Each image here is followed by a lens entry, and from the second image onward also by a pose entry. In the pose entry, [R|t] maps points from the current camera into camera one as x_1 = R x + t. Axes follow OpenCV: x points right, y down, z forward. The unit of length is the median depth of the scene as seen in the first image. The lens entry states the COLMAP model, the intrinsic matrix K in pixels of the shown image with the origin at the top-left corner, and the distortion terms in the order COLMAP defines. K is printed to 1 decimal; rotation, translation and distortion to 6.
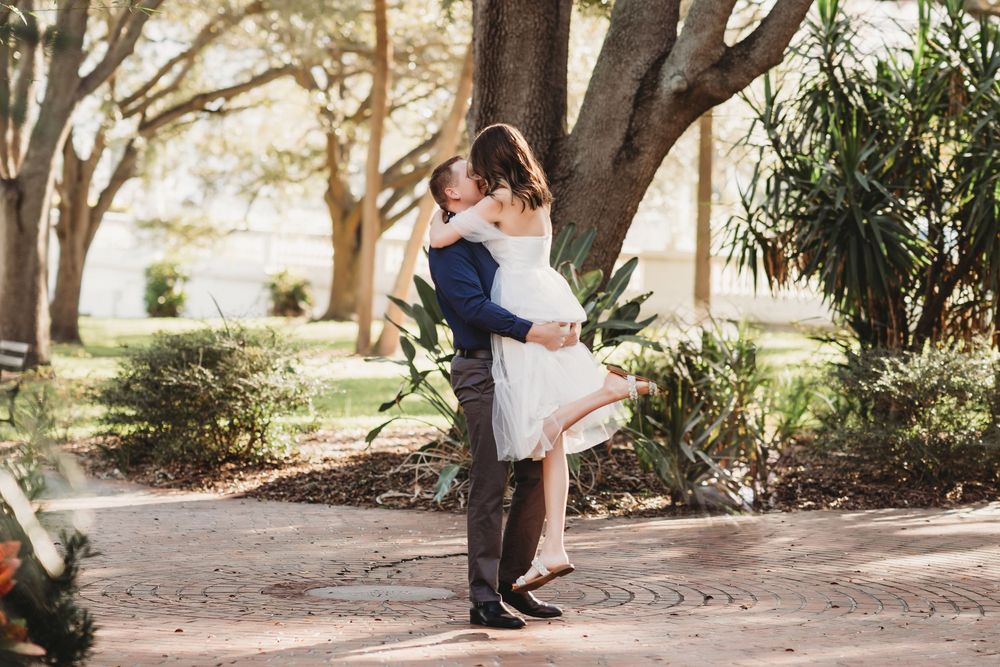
lens RADIAL K [[3645.4, 0, 500.0], [0, 3645.4, 333.5], [0, 0, 1]] dist [0.154271, 2.652234]
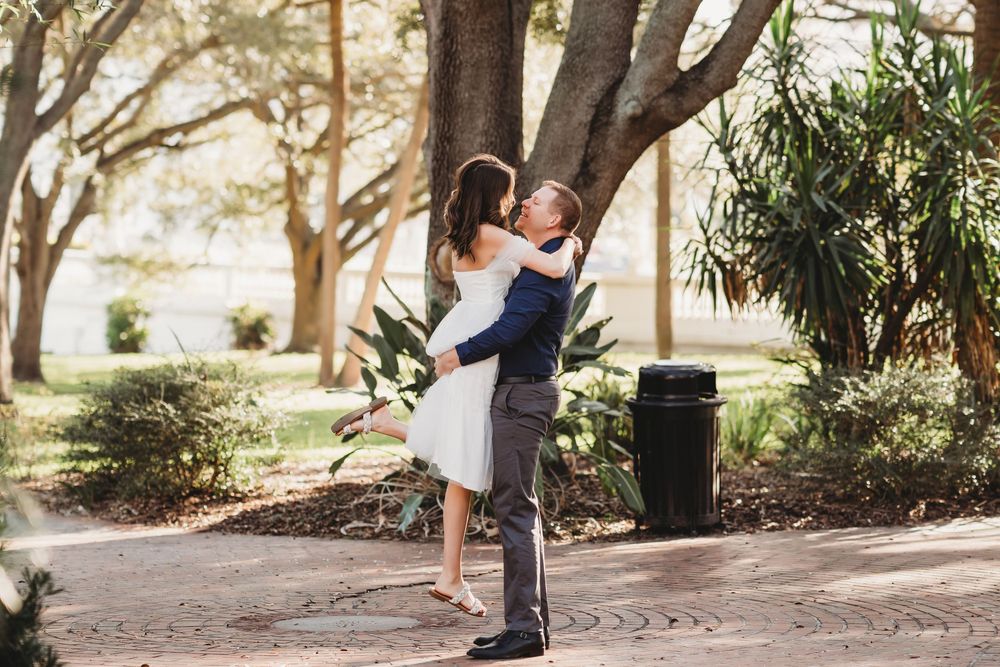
lens RADIAL K [[3645.4, 0, 500.0], [0, 3645.4, 333.5], [0, 0, 1]] dist [0.154271, 2.652234]
pose [[0.999705, -0.022108, 0.010032, 0.000792], [0.022185, 0.999725, -0.007595, 0.000061], [-0.009861, 0.007816, 0.999921, -0.001992]]
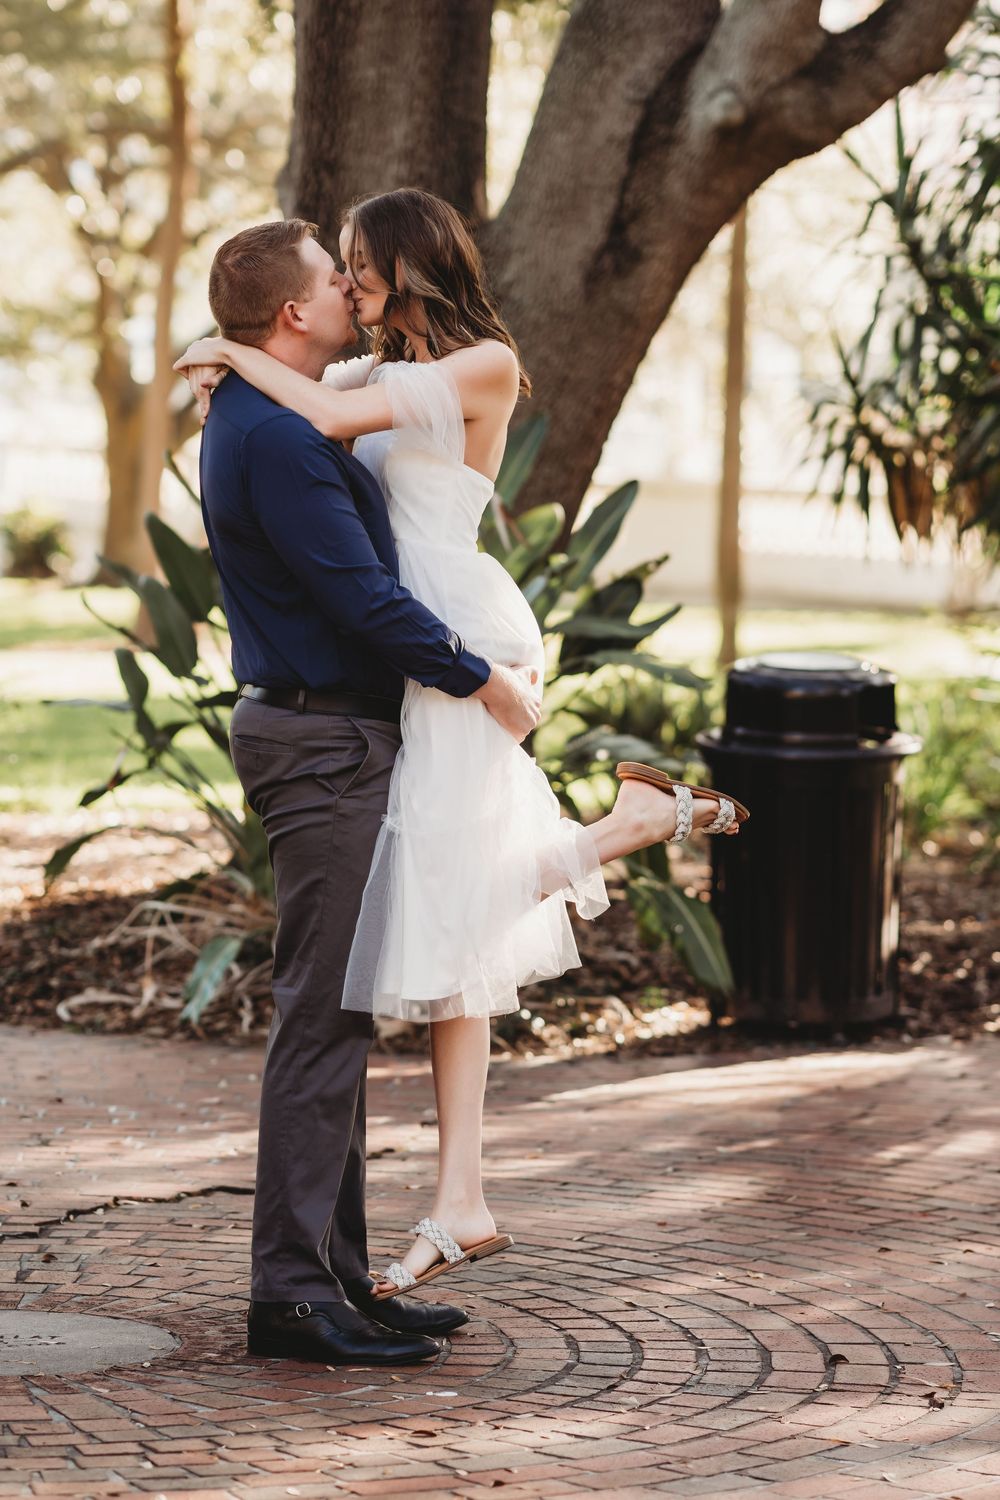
lens RADIAL K [[5468.1, 0, 500.0], [0, 5468.1, 750.0], [0, 0, 1]] dist [0.154271, 2.652234]
pose [[0.999794, 0.007221, 0.018950, 0.006946], [-0.007728, 0.999610, 0.026833, -0.004791], [-0.018749, -0.026974, 0.999460, 0.285834]]
